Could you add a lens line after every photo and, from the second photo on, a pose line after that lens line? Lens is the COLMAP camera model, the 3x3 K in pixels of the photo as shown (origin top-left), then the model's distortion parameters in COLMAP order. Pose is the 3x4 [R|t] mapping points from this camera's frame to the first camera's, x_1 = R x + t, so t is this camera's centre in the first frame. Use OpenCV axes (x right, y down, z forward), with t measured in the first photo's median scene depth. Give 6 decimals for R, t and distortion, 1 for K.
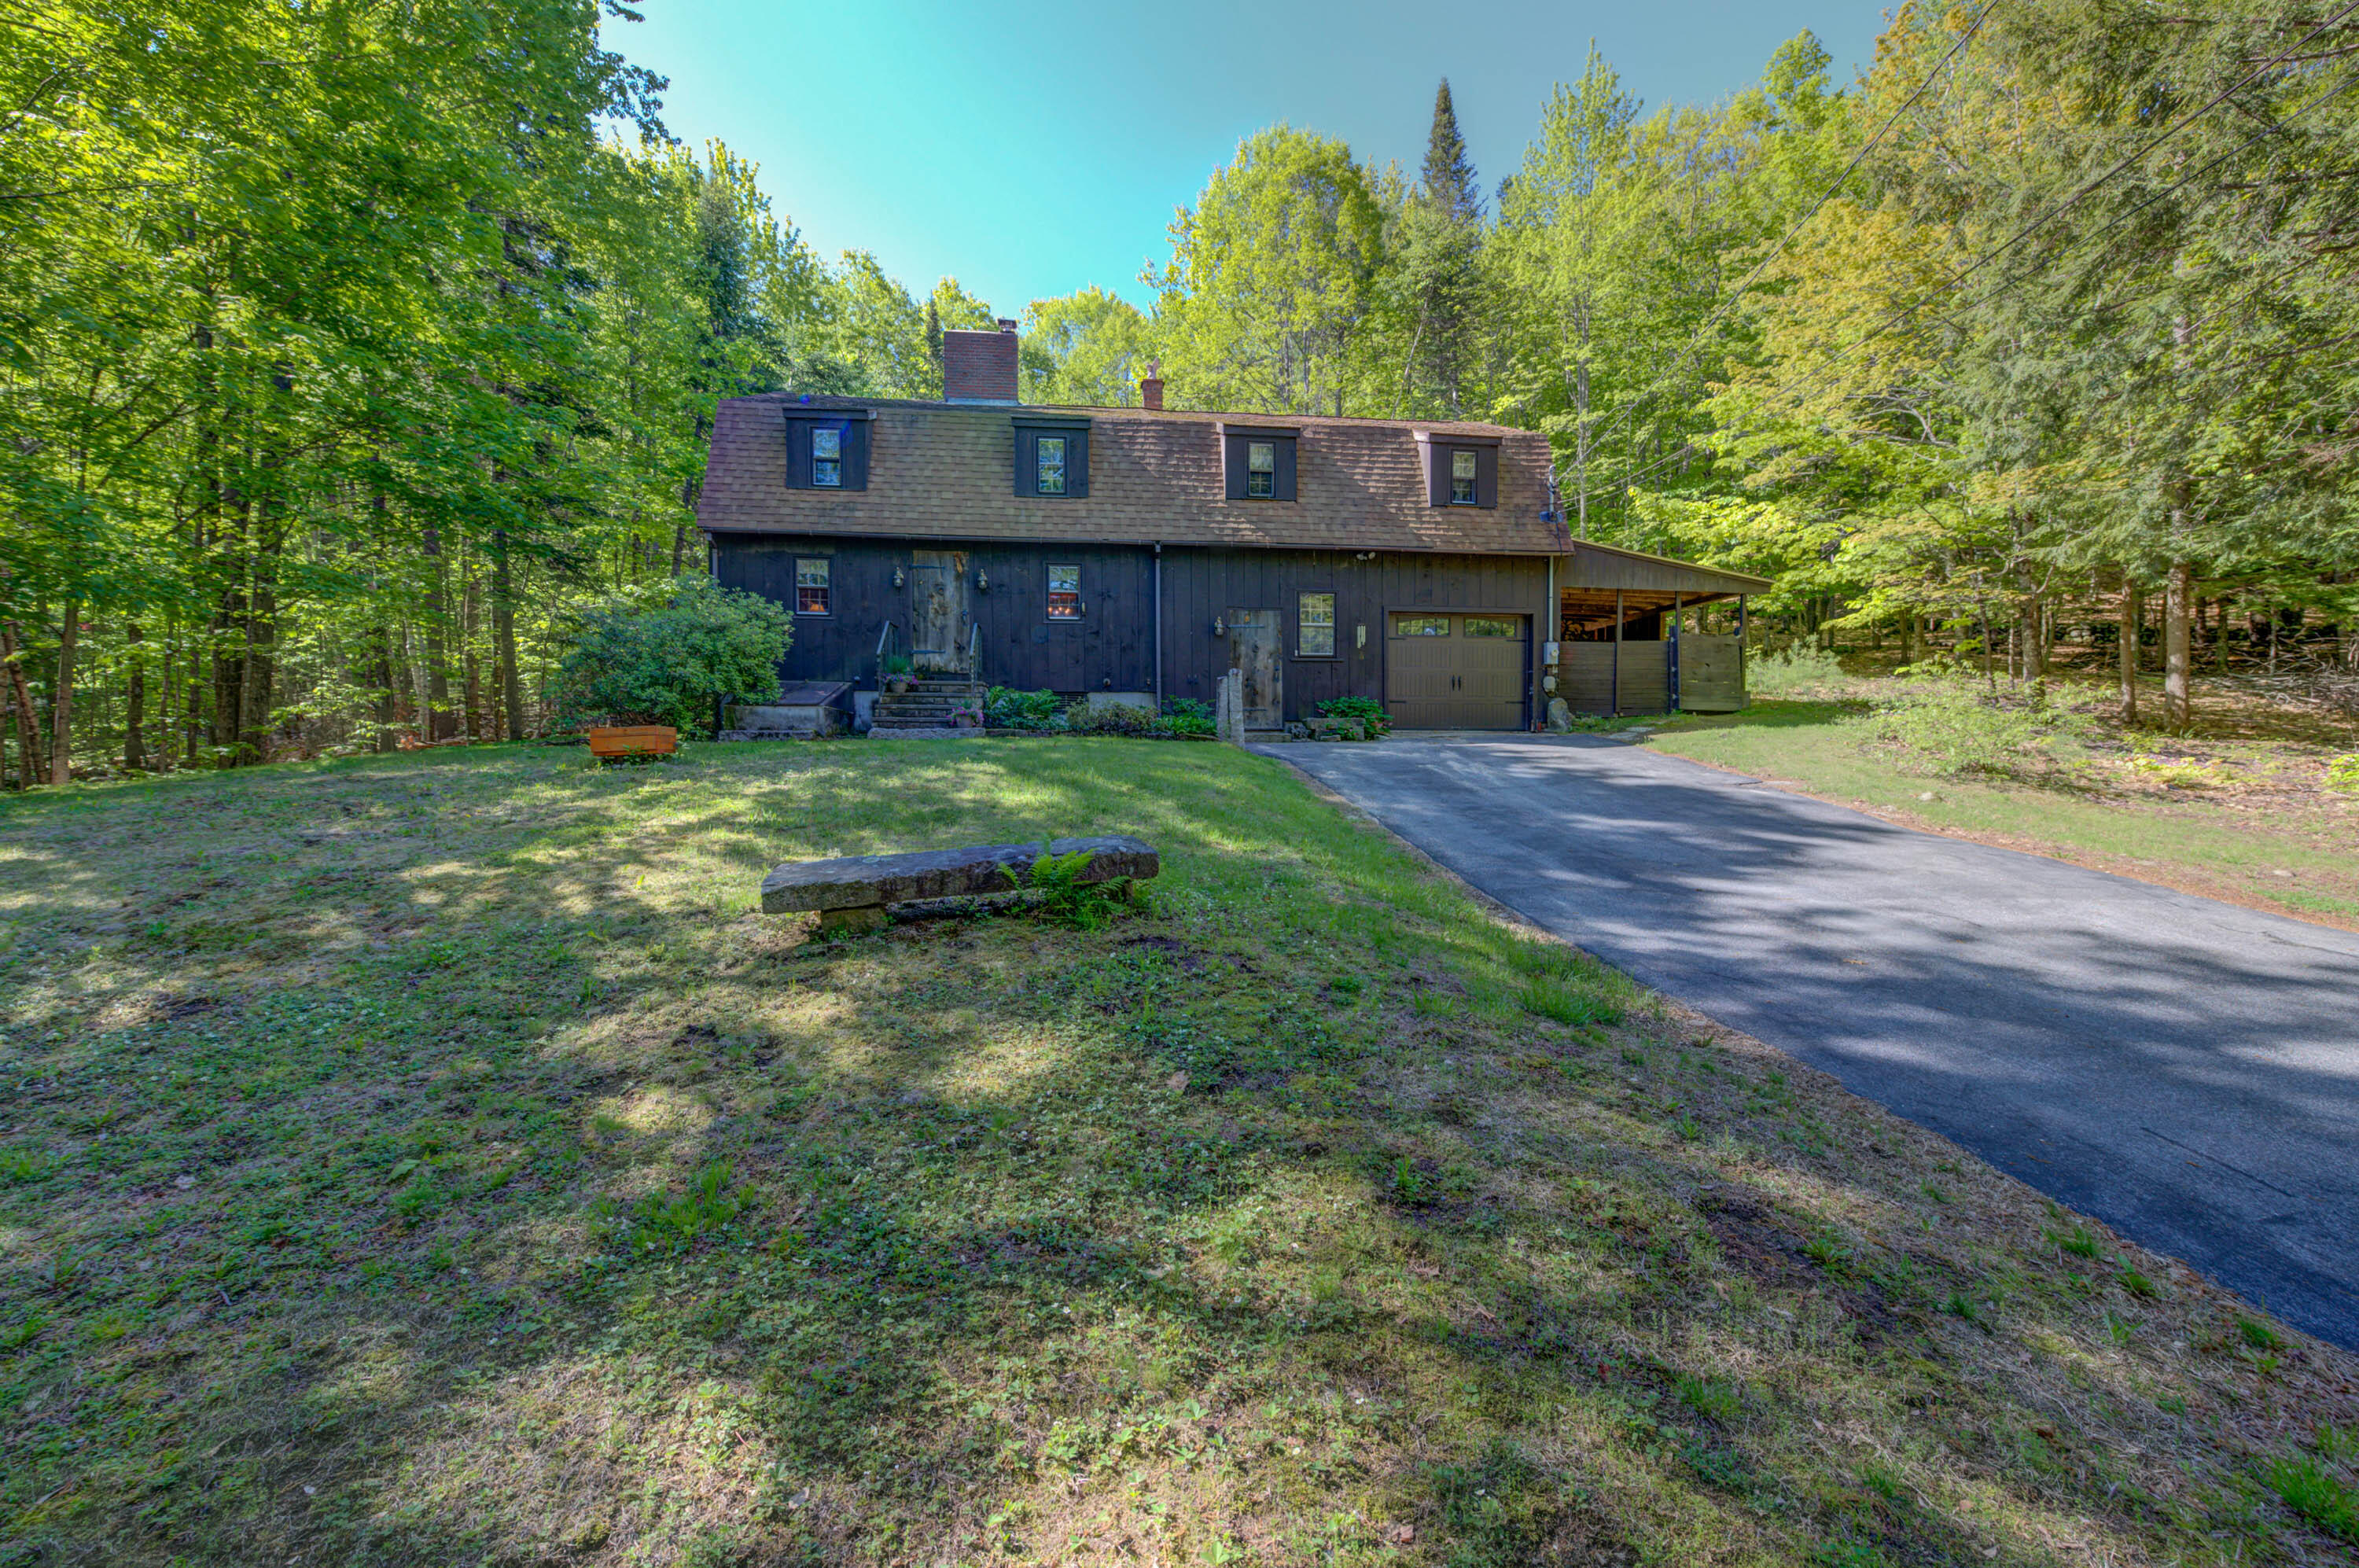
lens RADIAL K [[938.5, 0, 1183.1], [0, 938.5, 792.2], [0, 0, 1]] dist [-0.000995, -0.001347]
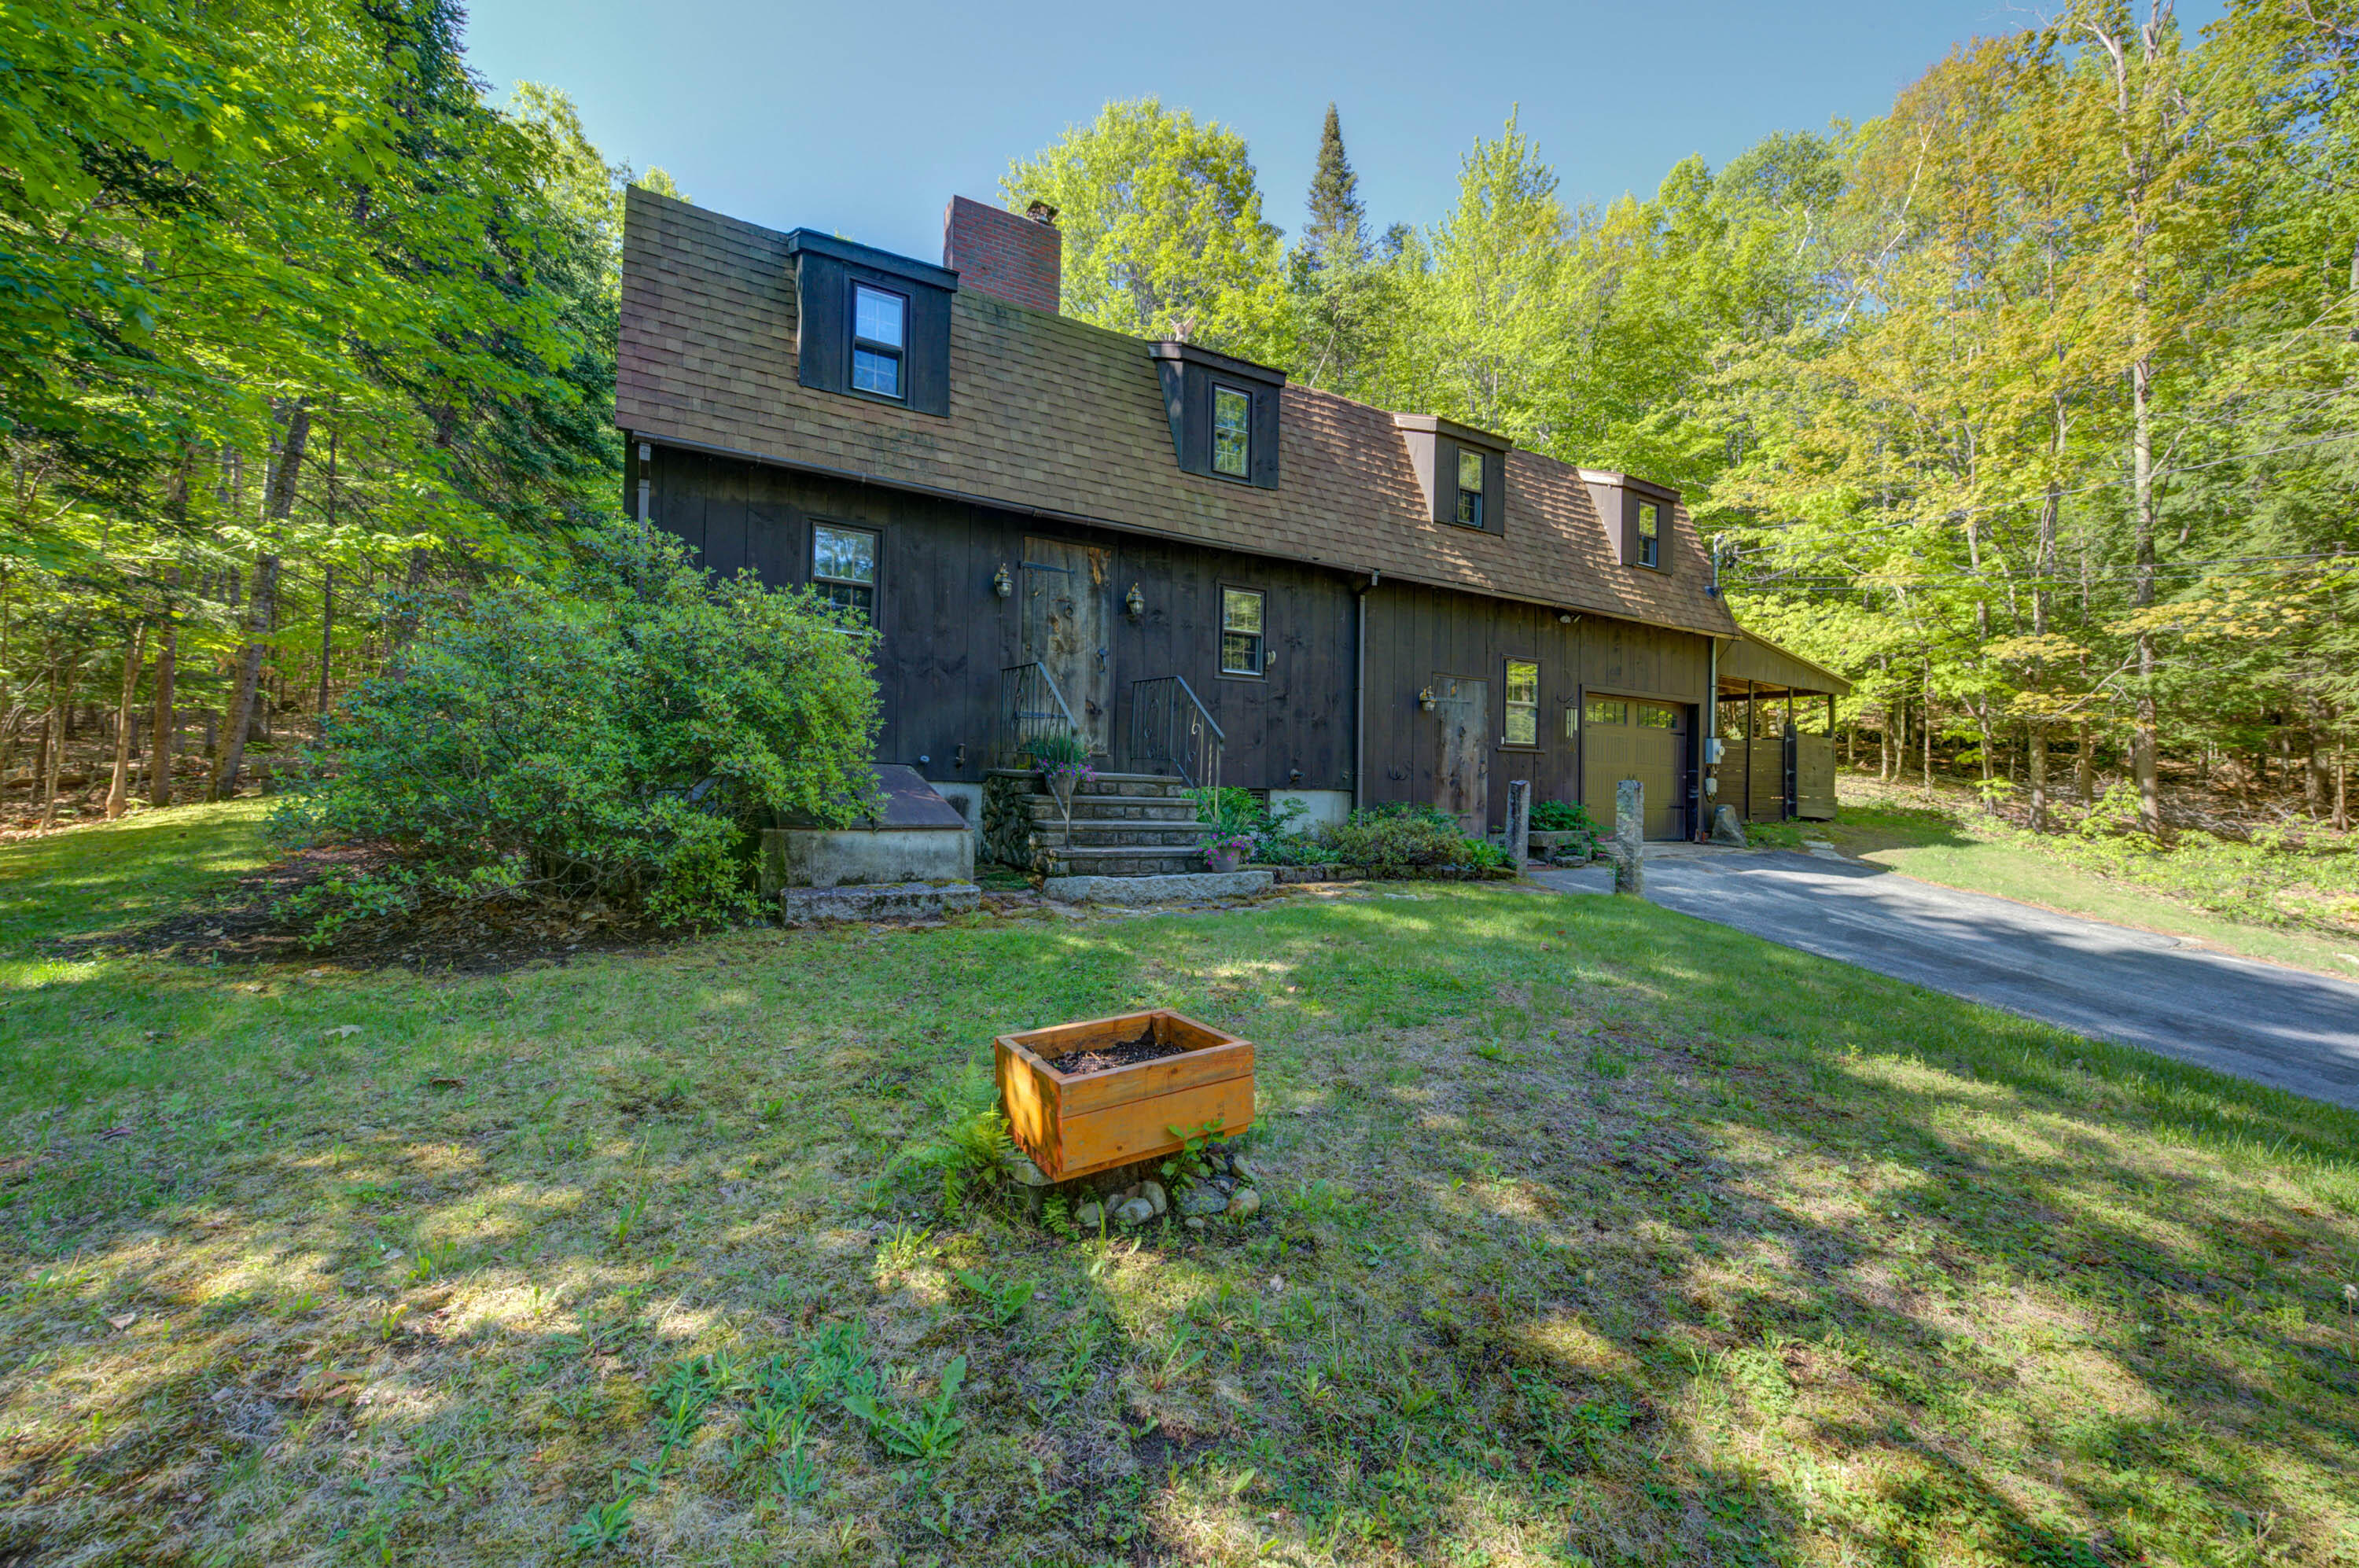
lens RADIAL K [[938.5, 0, 1199.2], [0, 938.5, 794.5], [0, 0, 1]] dist [-0.000995, -0.001347]
pose [[0.914170, 0.019002, 0.404886, -0.401409], [-0.005962, 0.999423, -0.033444, -0.079830], [-0.405288, 0.028160, 0.913755, 0.423532]]
